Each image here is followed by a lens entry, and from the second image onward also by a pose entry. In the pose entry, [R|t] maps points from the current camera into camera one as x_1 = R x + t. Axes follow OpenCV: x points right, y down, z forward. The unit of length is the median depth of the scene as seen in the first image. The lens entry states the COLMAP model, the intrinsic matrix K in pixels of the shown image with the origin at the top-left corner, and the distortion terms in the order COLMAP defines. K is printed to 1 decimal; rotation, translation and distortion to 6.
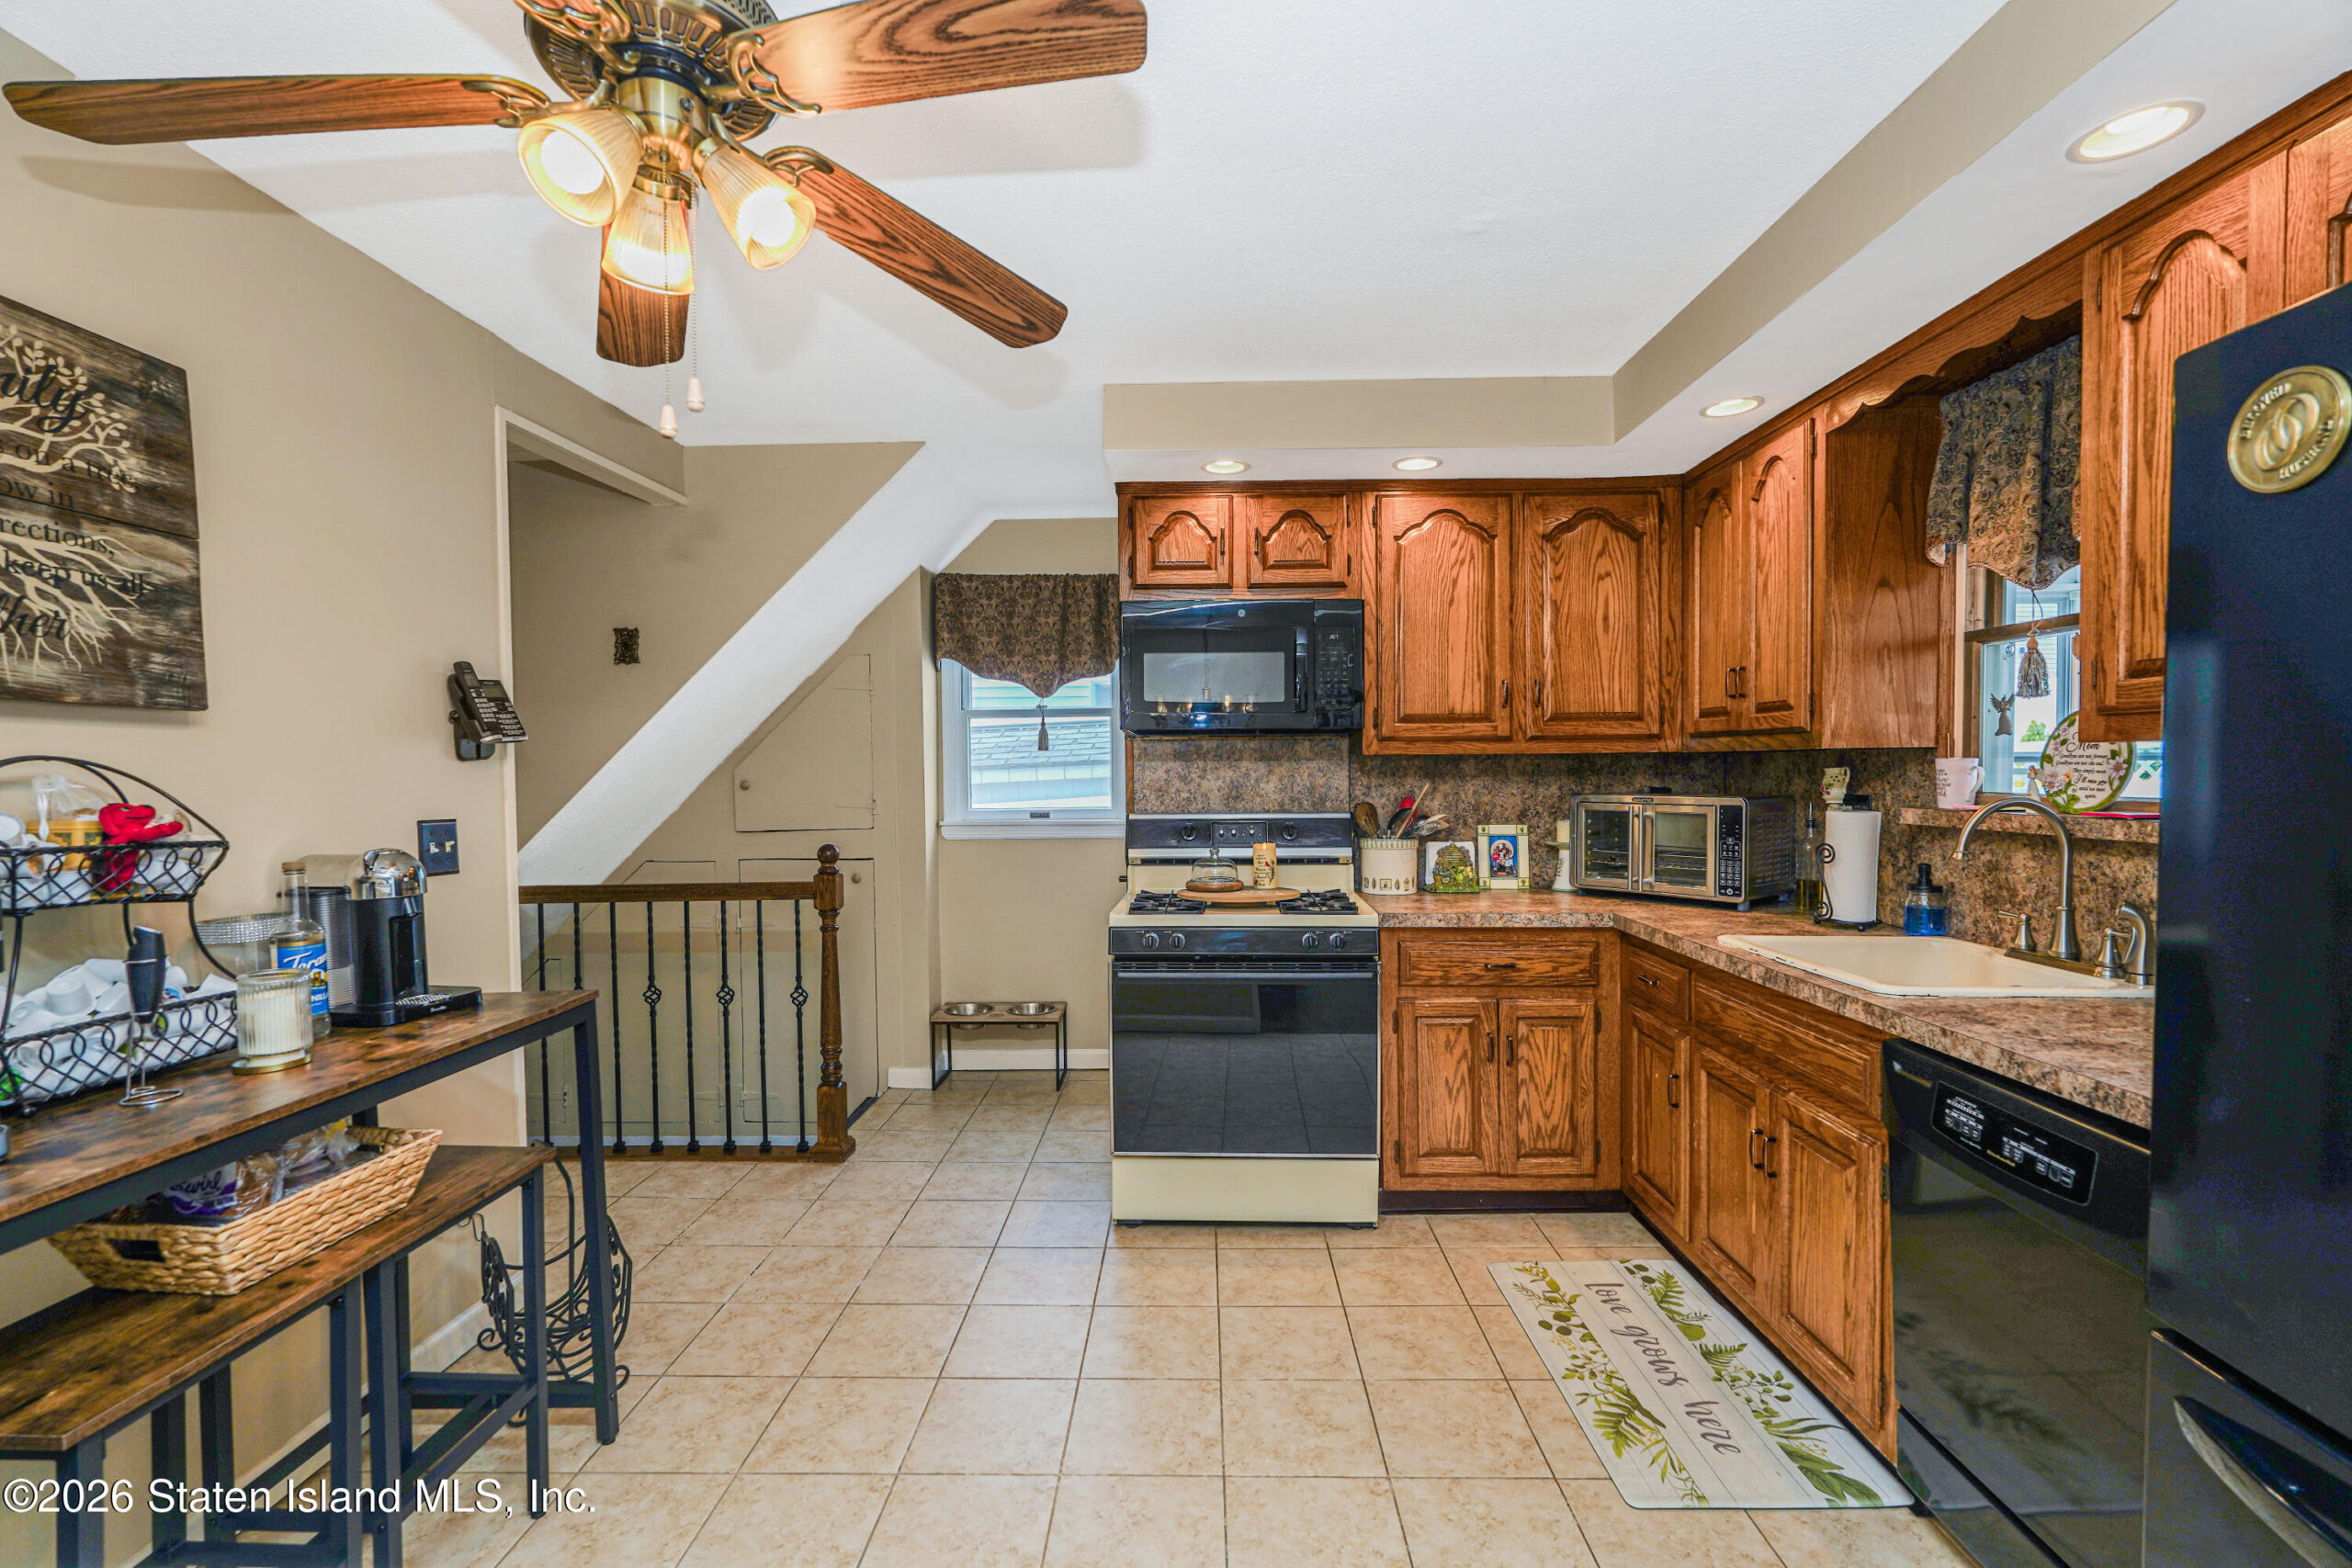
lens RADIAL K [[1036.7, 0, 1185.1], [0, 1036.7, 786.6], [0, 0, 1]] dist [-0.002722, 0.002751]
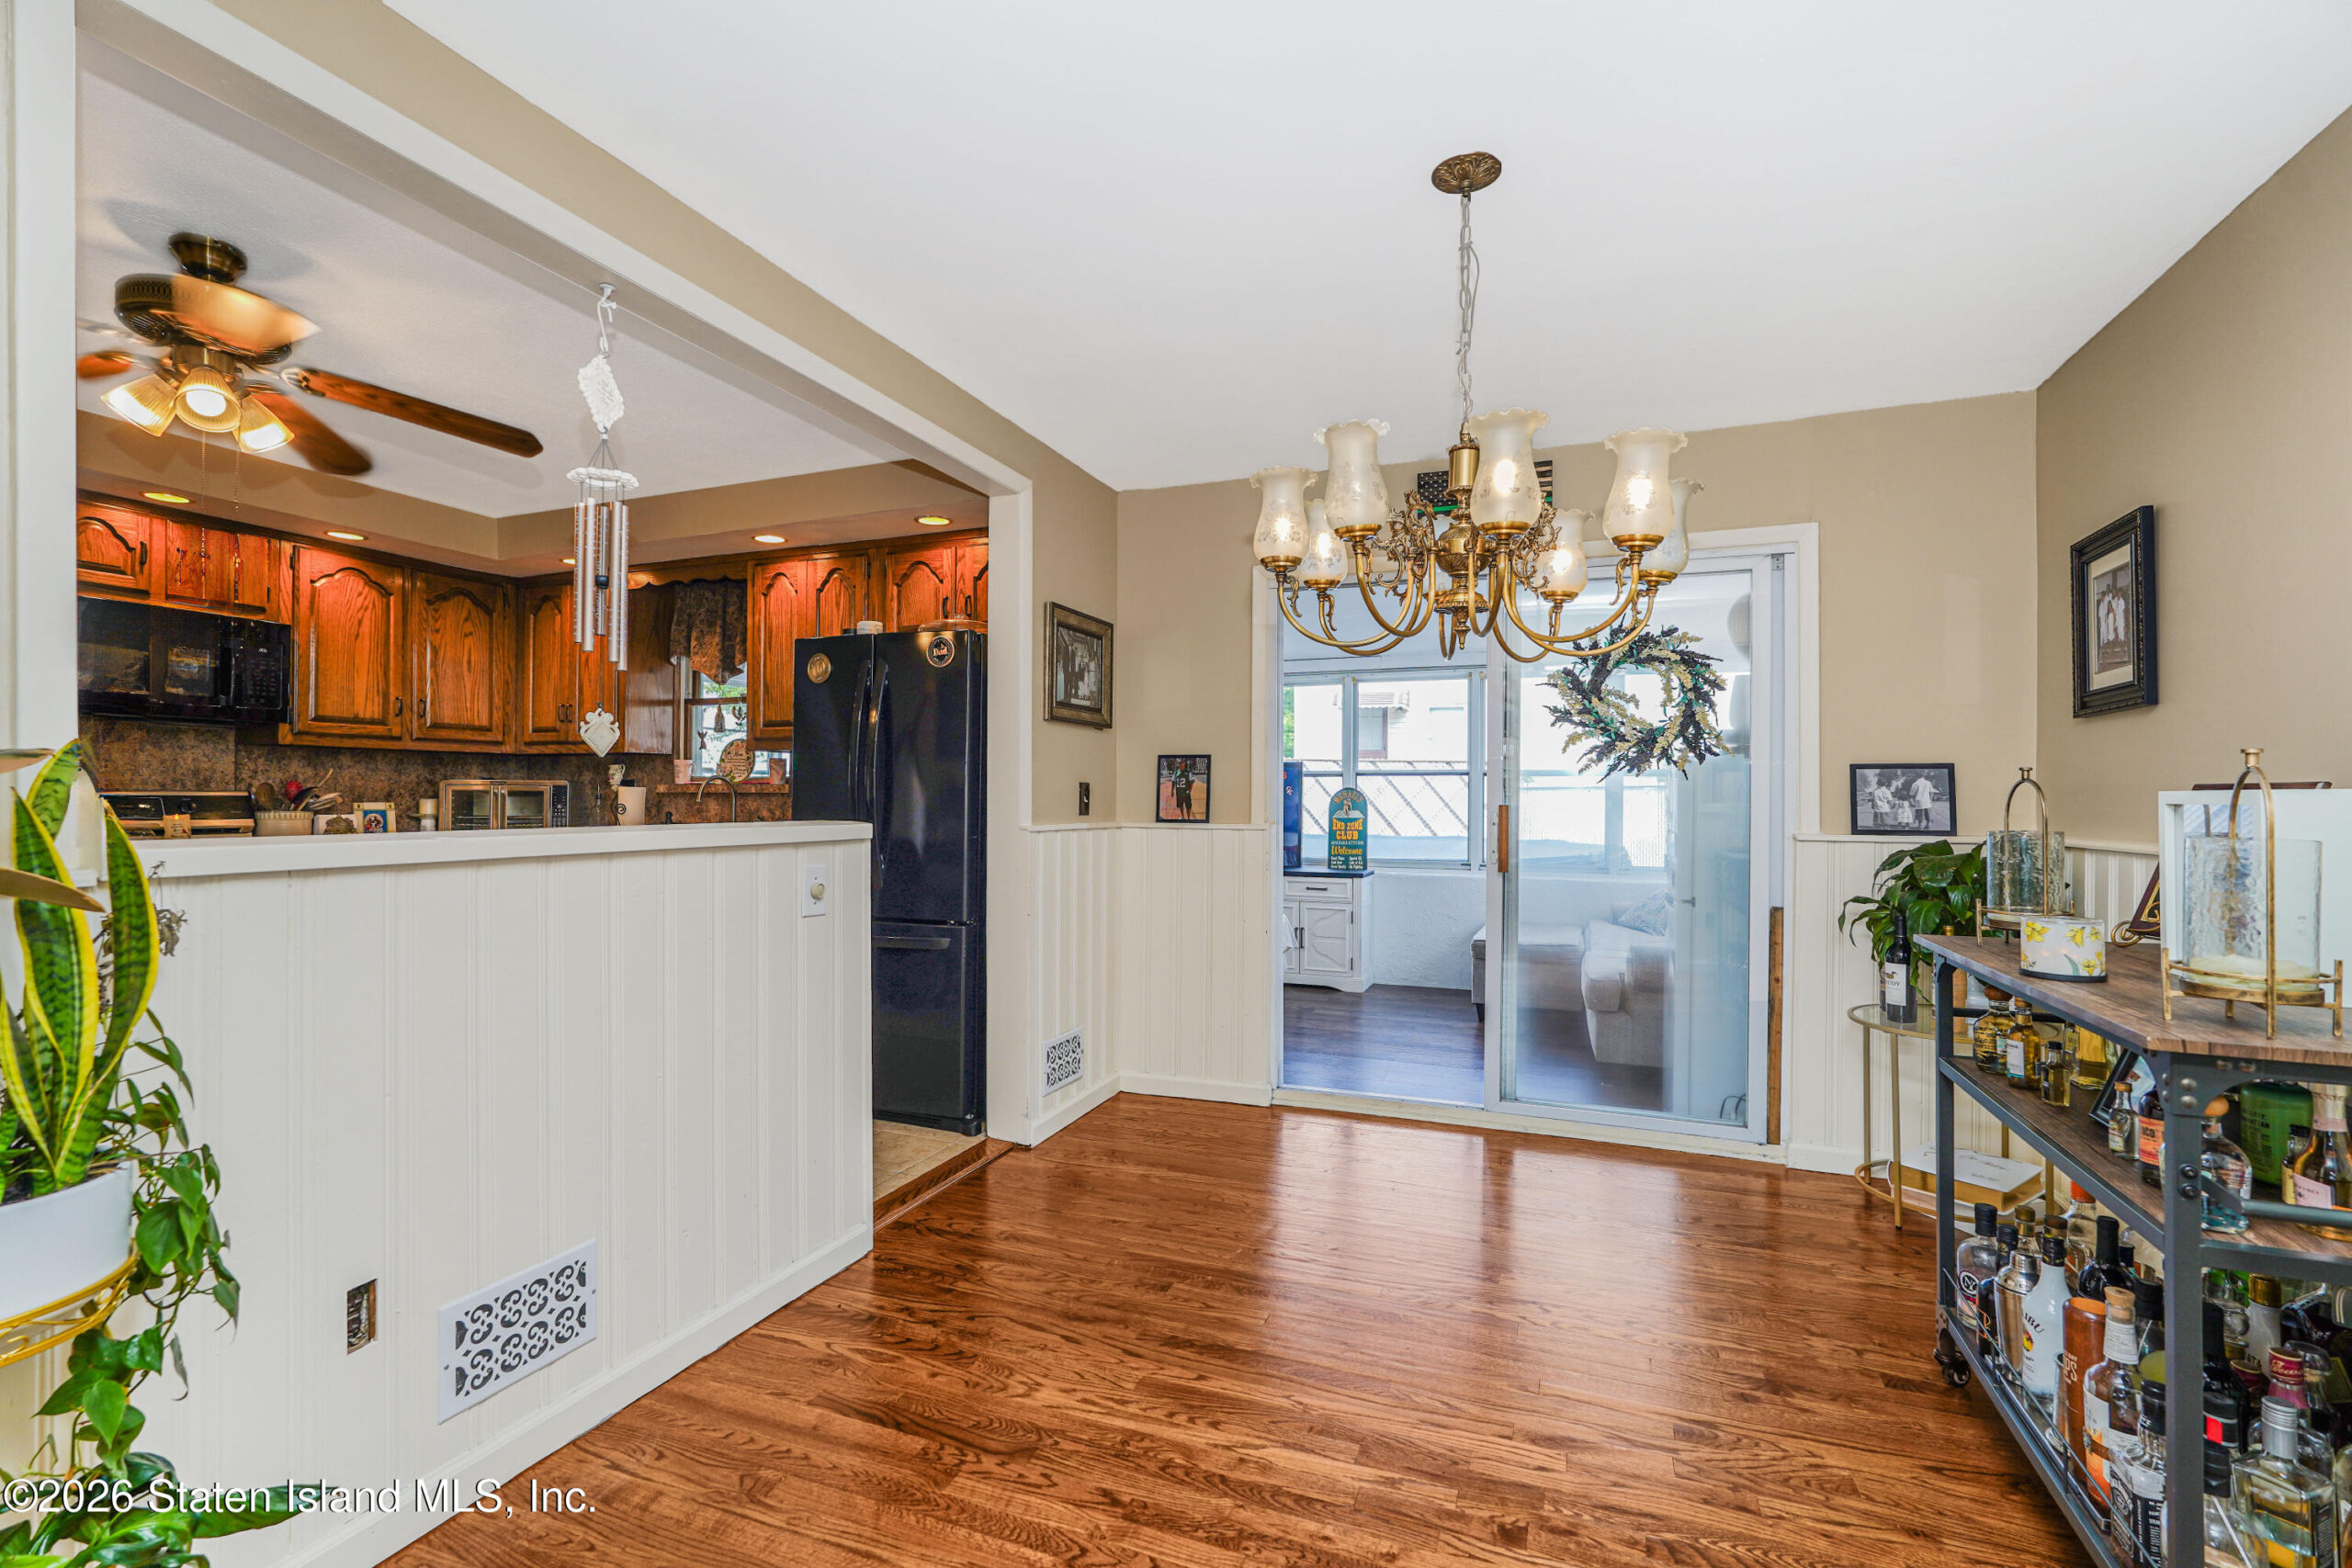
lens RADIAL K [[1036.7, 0, 1172.4], [0, 1036.7, 788.7], [0, 0, 1]] dist [-0.002722, 0.002751]
pose [[0.358090, 0.016819, 0.933535, -0.638019], [0.011315, 0.999686, -0.022351, 0.066961], [-0.933618, 0.018567, 0.357788, -0.496875]]
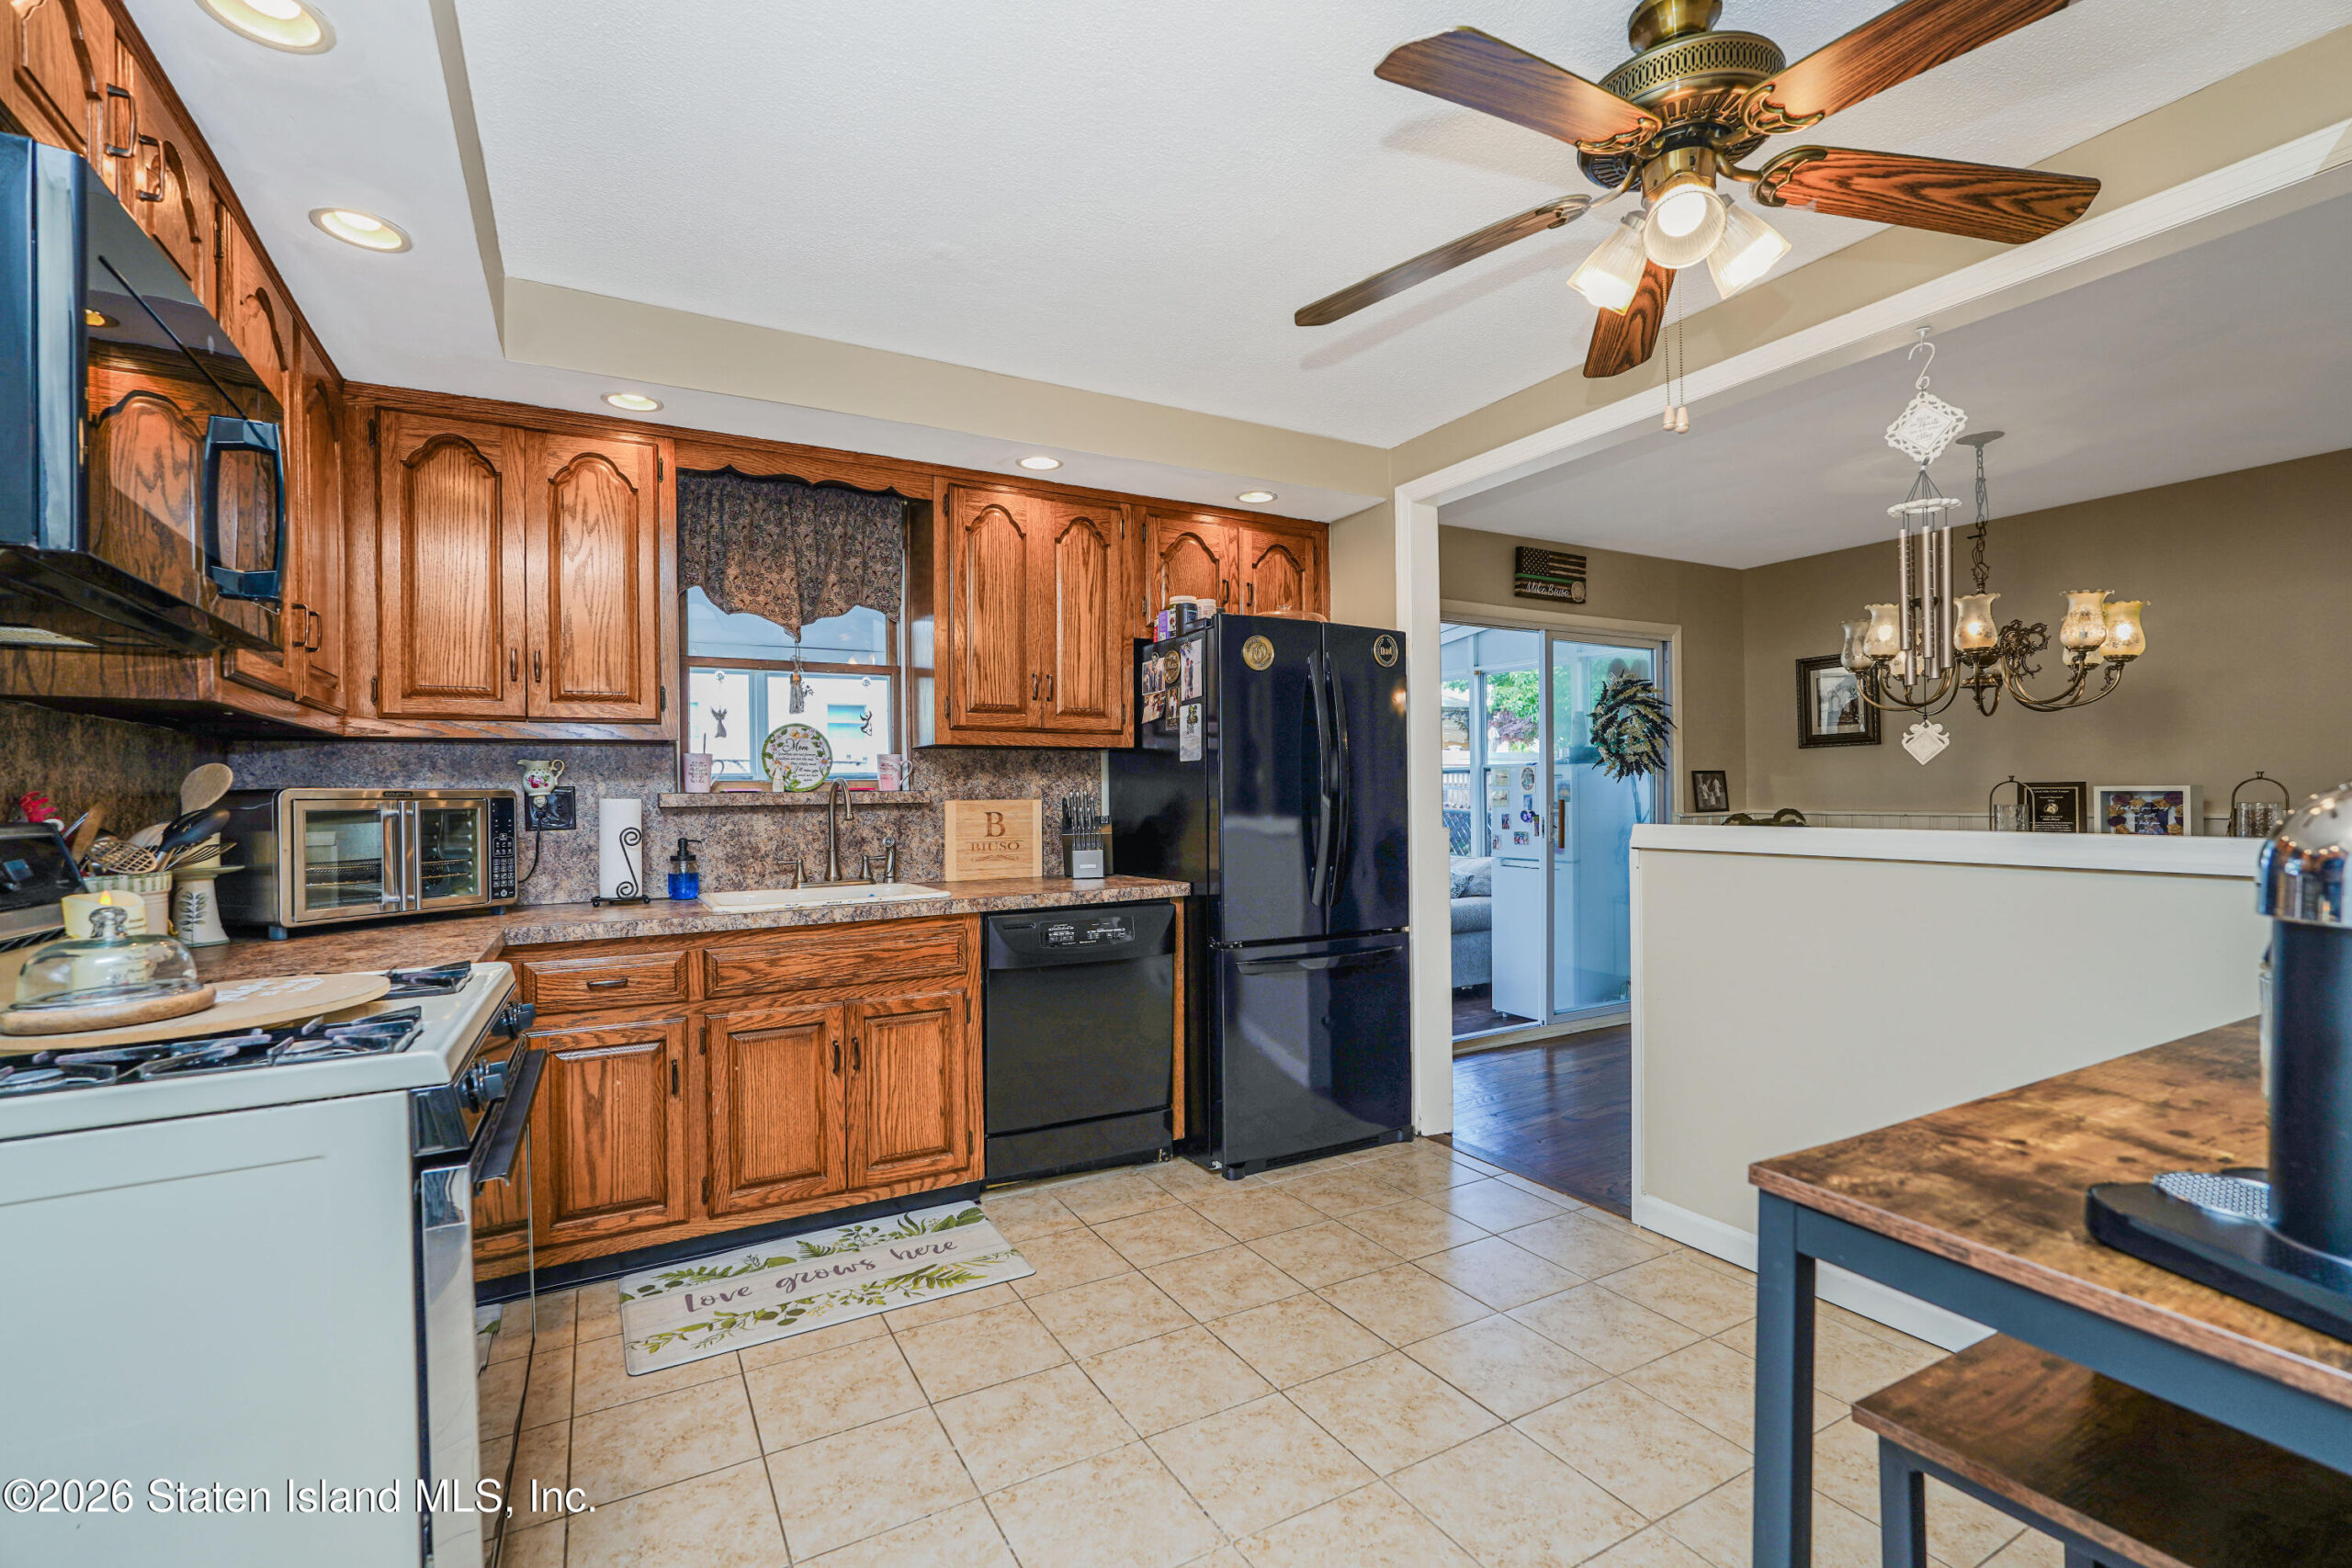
lens RADIAL K [[1036.7, 0, 1170.9], [0, 1036.7, 791.2], [0, 0, 1]] dist [-0.002722, 0.002751]
pose [[-0.502379, 0.014464, 0.864526, -0.504967], [0.033231, 0.999444, 0.002589, 0.027197], [-0.864009, 0.030029, -0.502581, 0.874268]]
